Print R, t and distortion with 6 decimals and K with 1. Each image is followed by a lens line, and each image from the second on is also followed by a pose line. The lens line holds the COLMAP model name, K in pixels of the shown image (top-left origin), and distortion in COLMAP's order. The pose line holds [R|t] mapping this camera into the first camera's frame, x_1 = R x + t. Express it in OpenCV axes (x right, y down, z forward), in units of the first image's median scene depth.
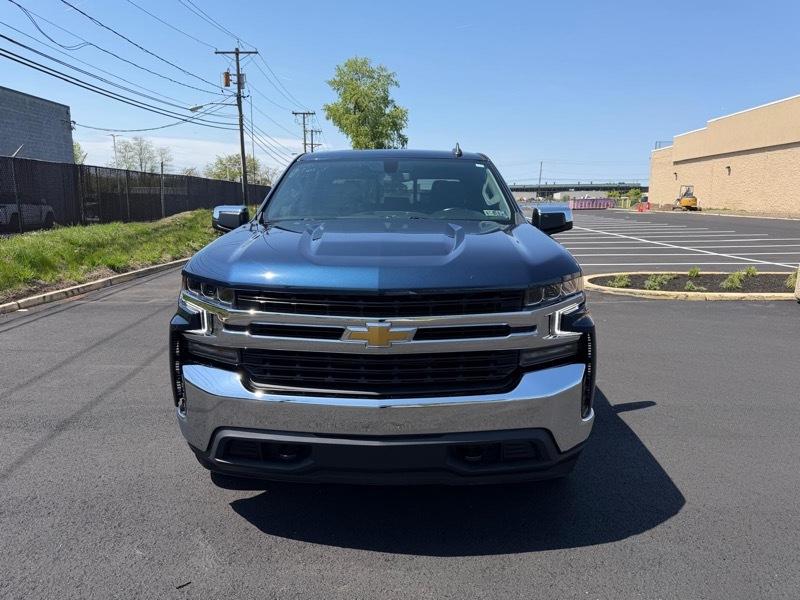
lens RADIAL K [[568.1, 0, 407.1], [0, 568.1, 302.8], [0, 0, 1]] dist [0.018844, -0.020464]
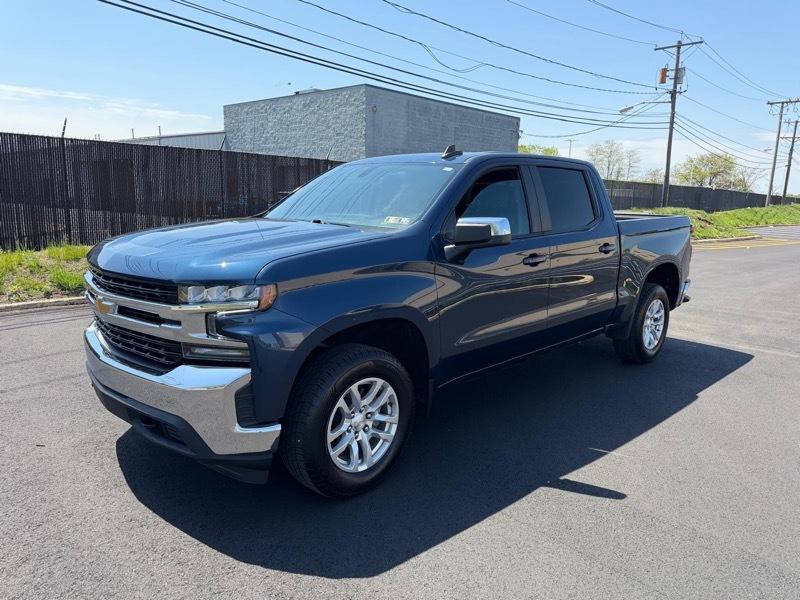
lens RADIAL K [[568.1, 0, 406.3], [0, 568.1, 304.8], [0, 0, 1]] dist [0.018844, -0.020464]
pose [[0.705787, 0.148170, -0.692756, 0.097331], [-0.147386, 0.987197, 0.060988, -0.009133], [0.692923, 0.059058, 0.718589, 0.039661]]
